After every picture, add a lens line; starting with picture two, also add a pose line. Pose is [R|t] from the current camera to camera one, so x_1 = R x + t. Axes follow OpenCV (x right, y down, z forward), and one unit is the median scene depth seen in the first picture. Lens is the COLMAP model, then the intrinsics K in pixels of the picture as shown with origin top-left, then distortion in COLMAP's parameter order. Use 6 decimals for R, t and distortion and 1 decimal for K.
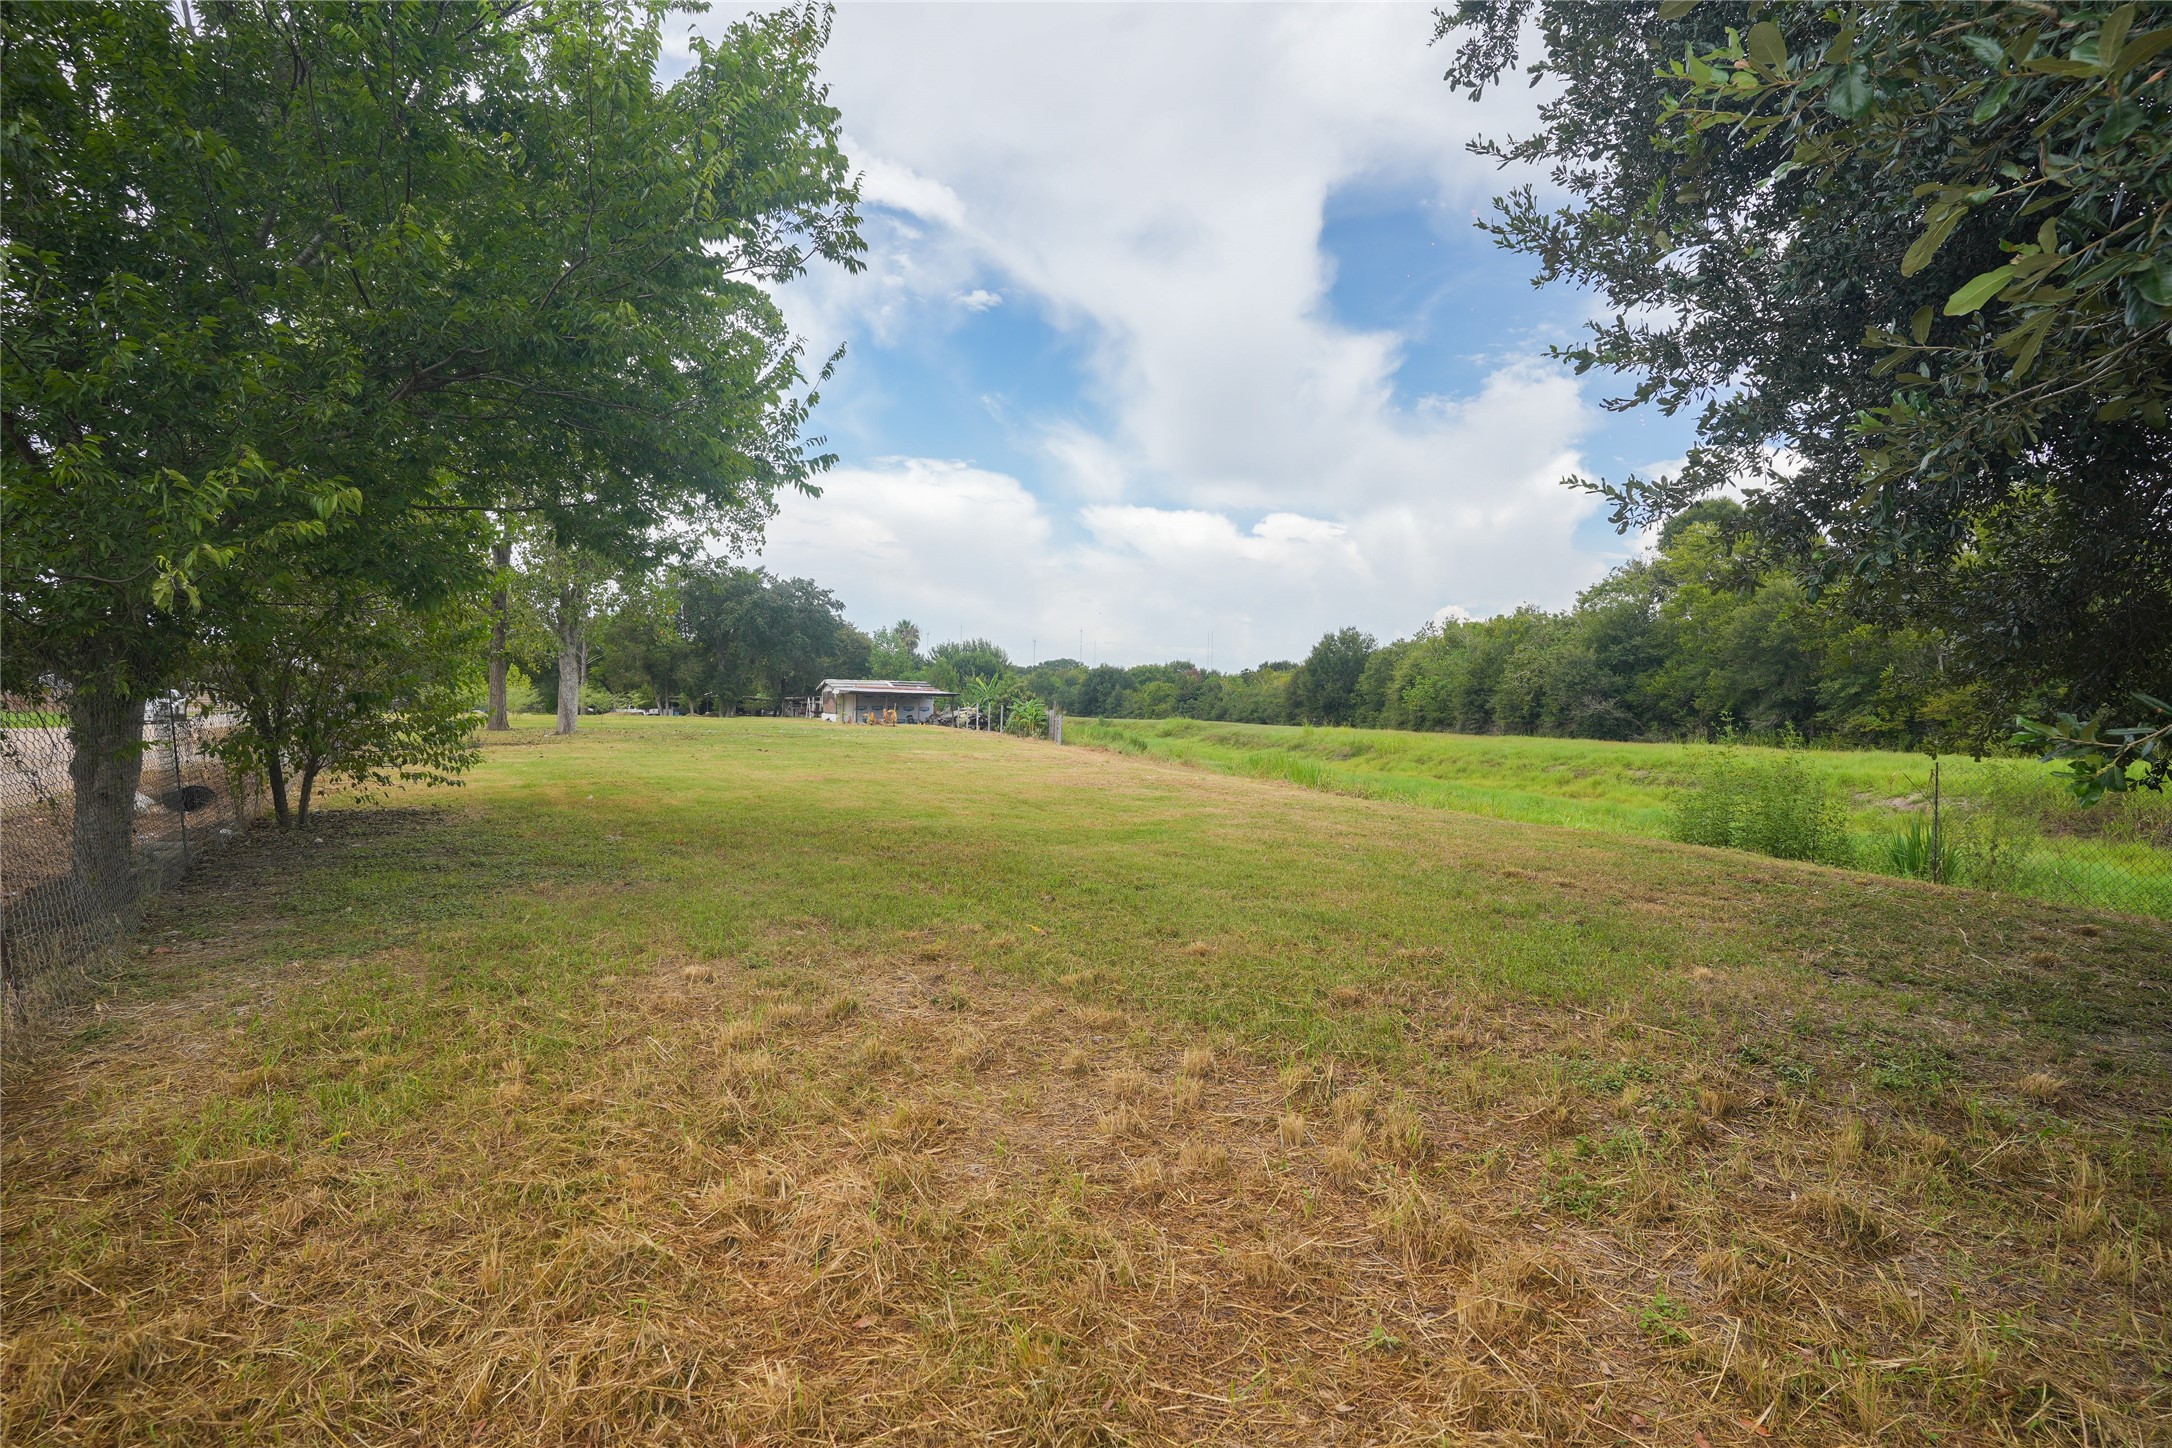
lens RADIAL K [[1074.1, 0, 1086.0], [0, 1074.1, 724.0], [0, 0, 1]] dist [-0.064738, 0.036260]
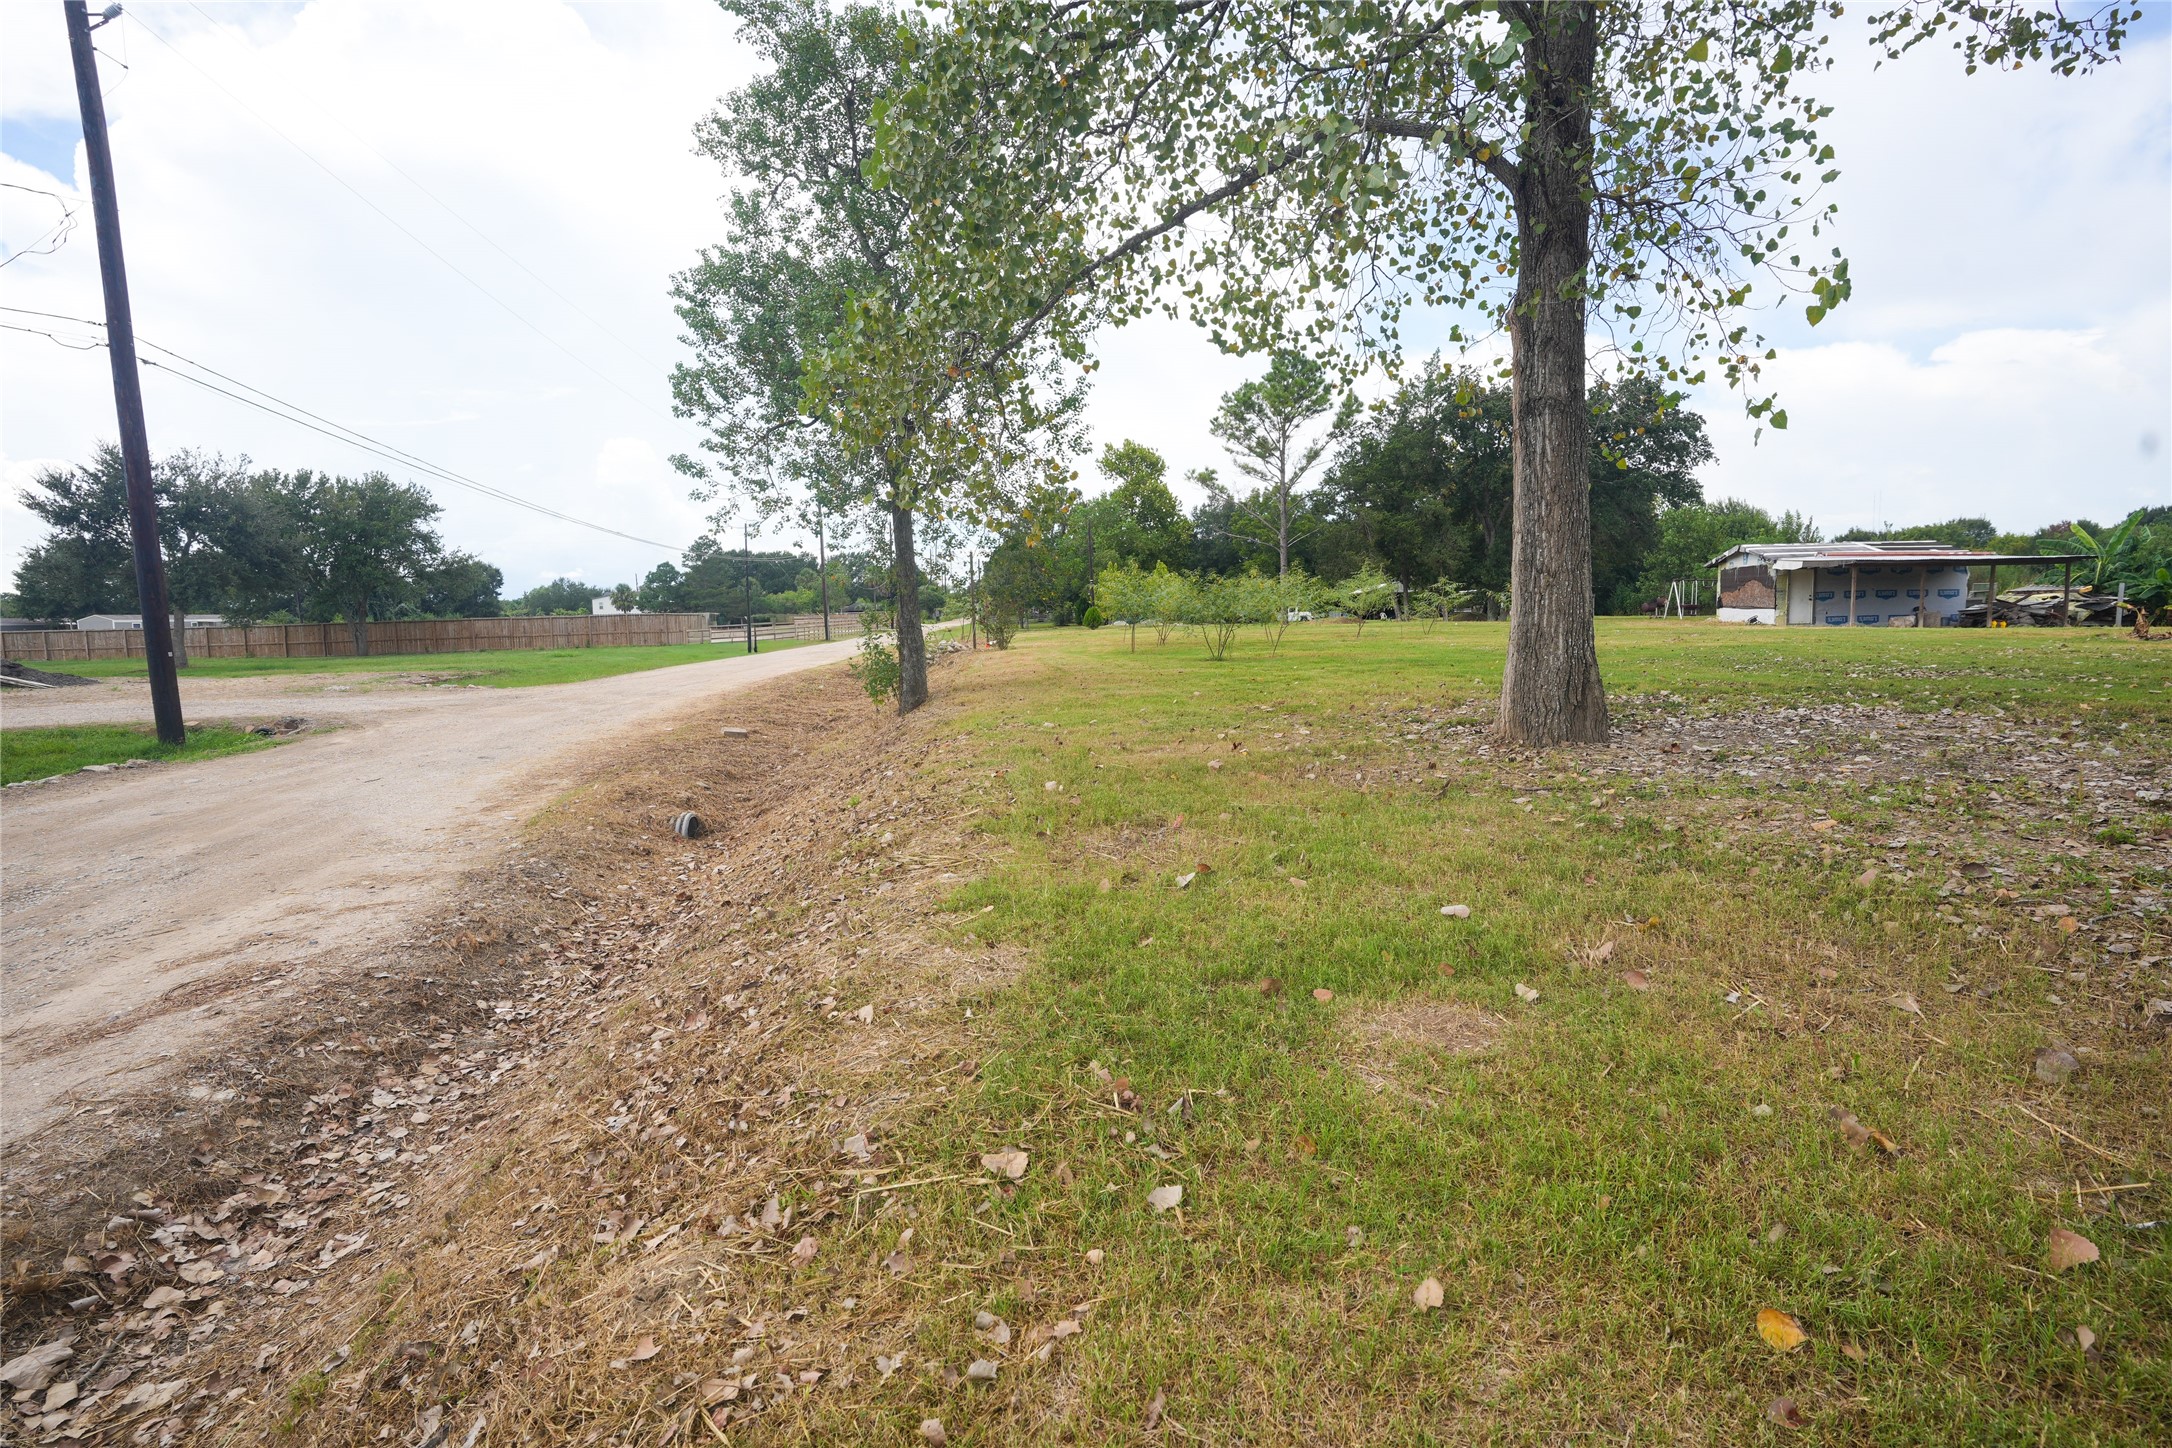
lens RADIAL K [[1074.1, 0, 1086.0], [0, 1074.1, 724.0], [0, 0, 1]] dist [-0.064738, 0.036260]
pose [[0.867653, 0.011693, -0.497032, -0.234246], [0.035551, 0.995705, 0.085485, -0.008249], [0.495897, -0.091841, 0.863511, 0.338259]]
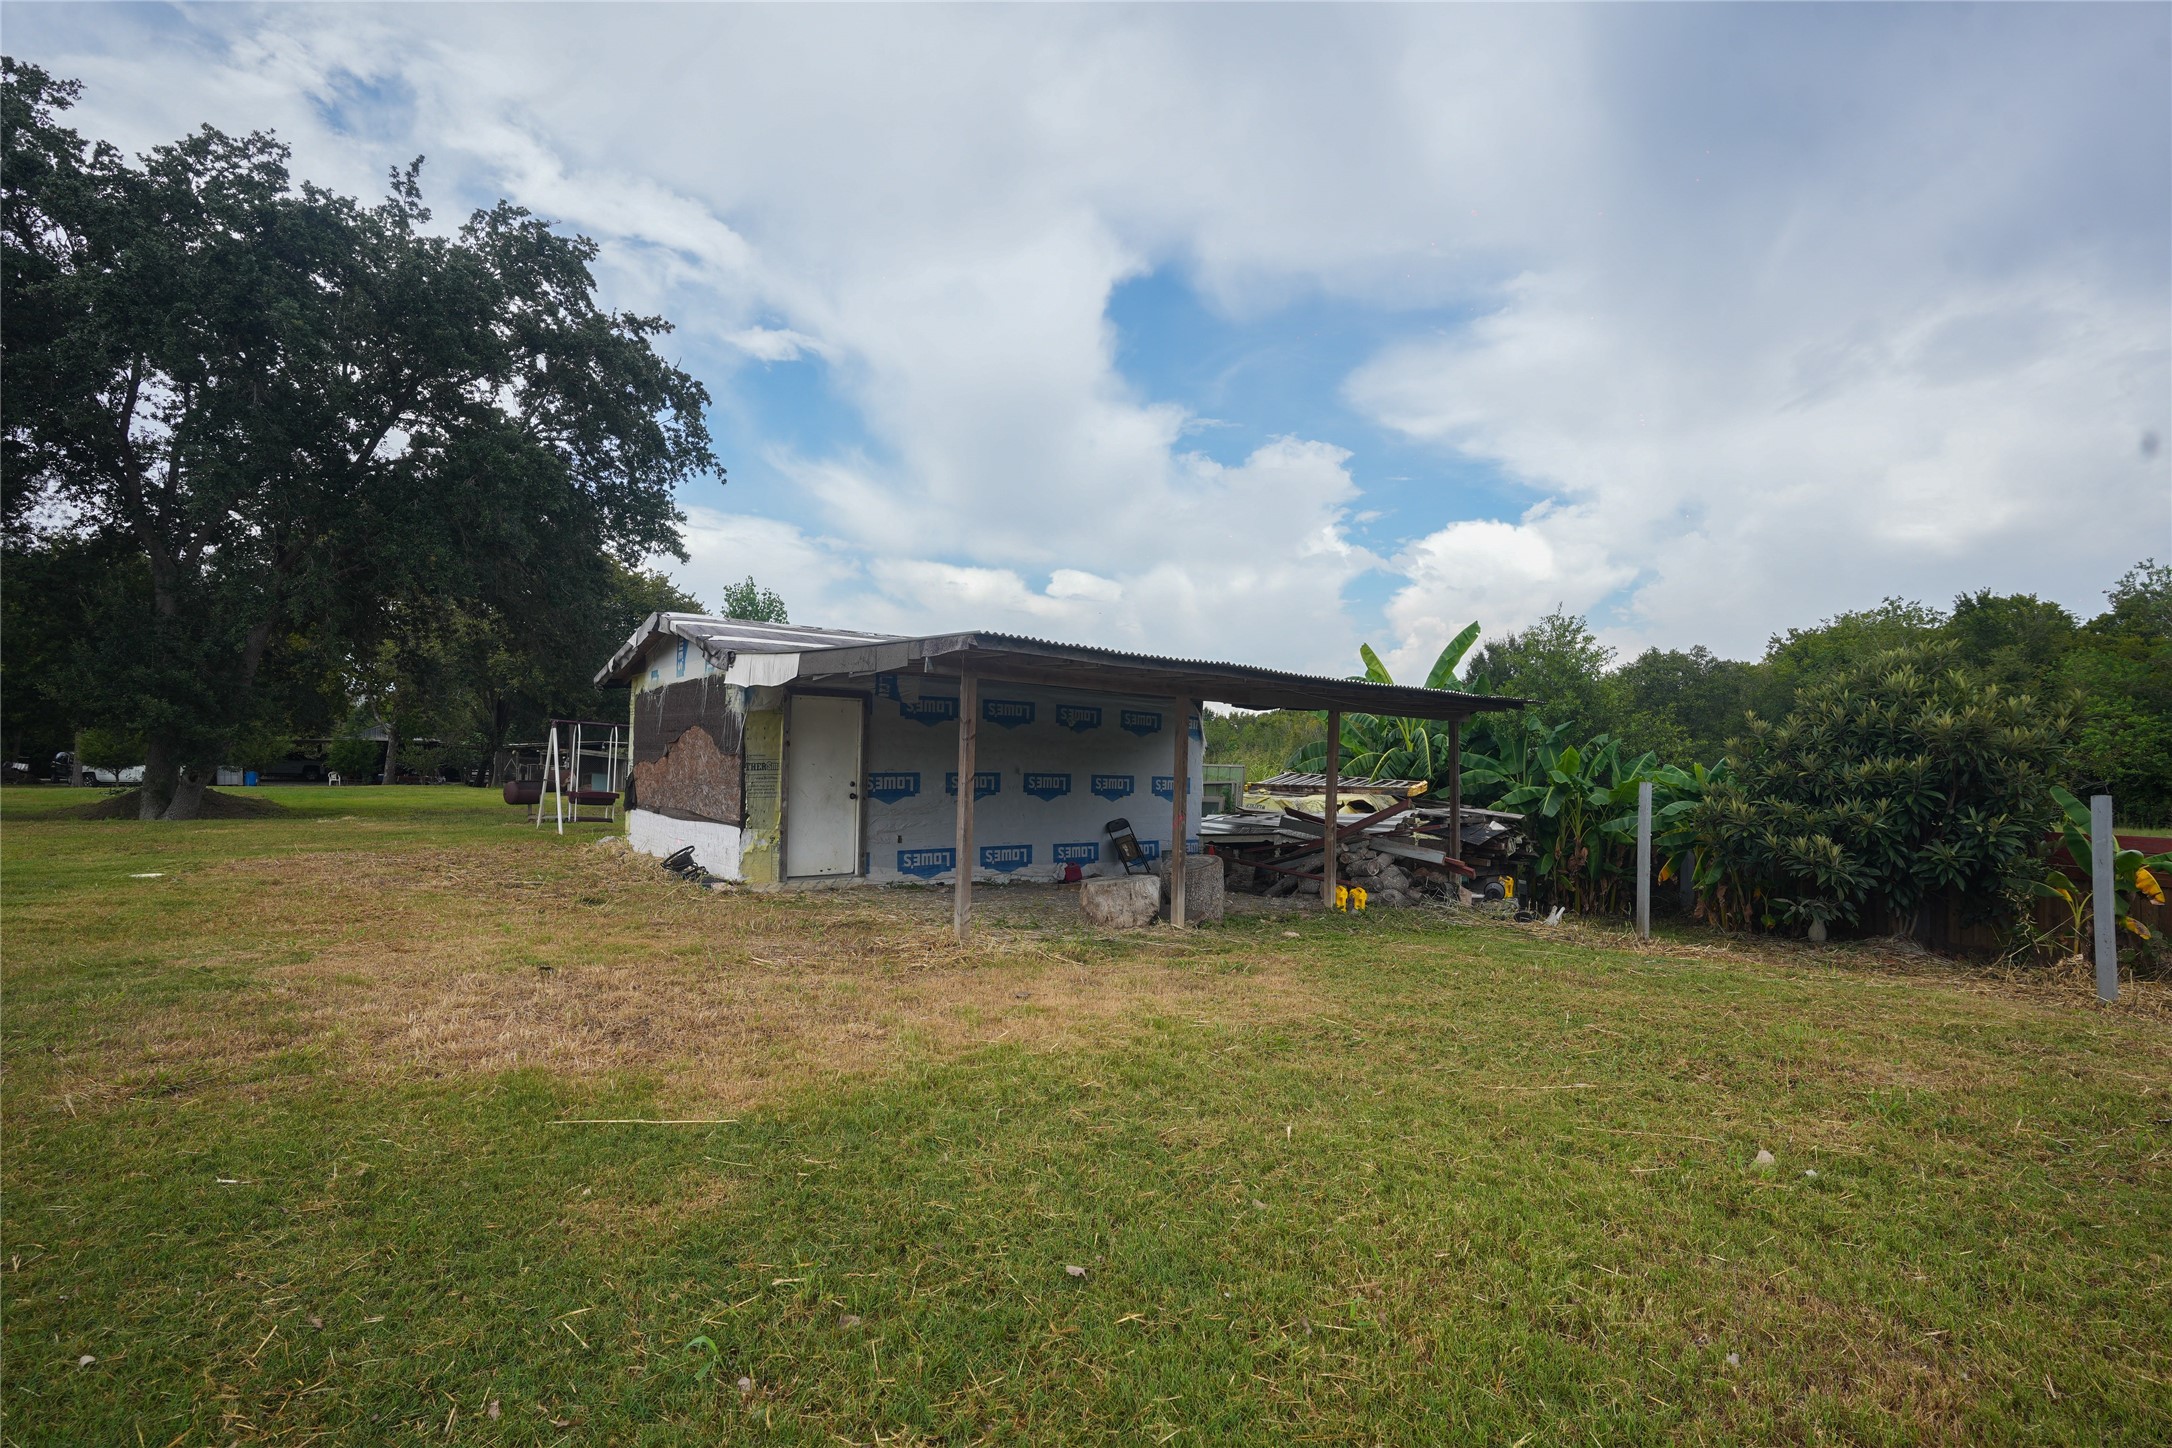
lens RADIAL K [[1074.1, 0, 1086.0], [0, 1074.1, 724.0], [0, 0, 1]] dist [-0.064738, 0.036260]
pose [[0.978864, 0.013016, 0.204100, -0.188346], [-0.002546, 0.998671, -0.051480, -0.014170], [-0.204498, 0.049872, 0.977596, 0.732542]]
